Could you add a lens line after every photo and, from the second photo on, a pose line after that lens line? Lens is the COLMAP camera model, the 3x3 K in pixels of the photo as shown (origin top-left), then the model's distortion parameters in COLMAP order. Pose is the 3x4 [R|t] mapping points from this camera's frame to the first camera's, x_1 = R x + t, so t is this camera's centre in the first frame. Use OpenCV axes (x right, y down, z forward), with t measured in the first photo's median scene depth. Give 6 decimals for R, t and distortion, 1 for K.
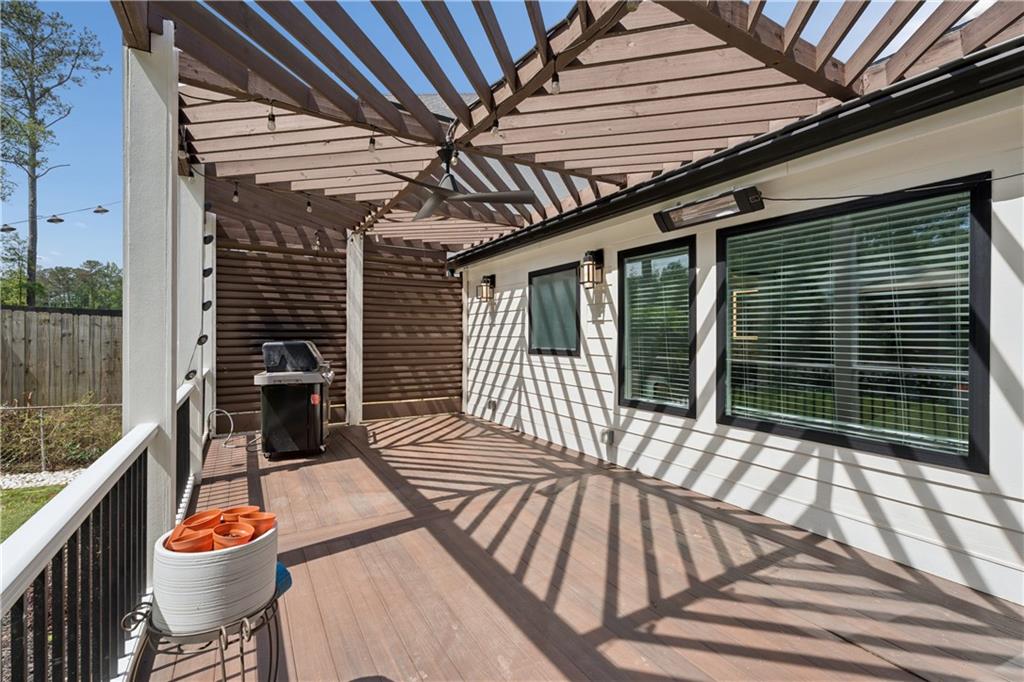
lens RADIAL K [[454.5, 0, 512.0], [0, 454.5, 341.0], [0, 0, 1]] dist [0.000955, 0.000075]
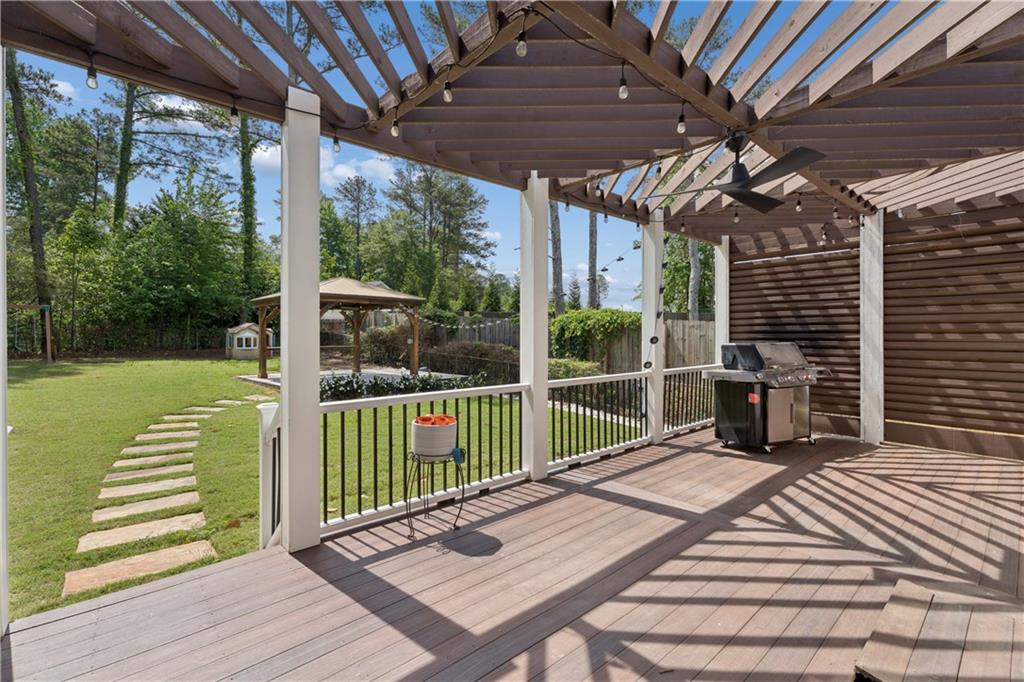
lens RADIAL K [[454.5, 0, 512.0], [0, 454.5, 341.0], [0, 0, 1]] dist [0.000955, 0.000075]
pose [[0.183986, 0.010716, -0.982870, 0.364987], [-0.010708, 0.999903, 0.008897, -0.004878], [0.982870, 0.008888, 0.184083, 0.199229]]
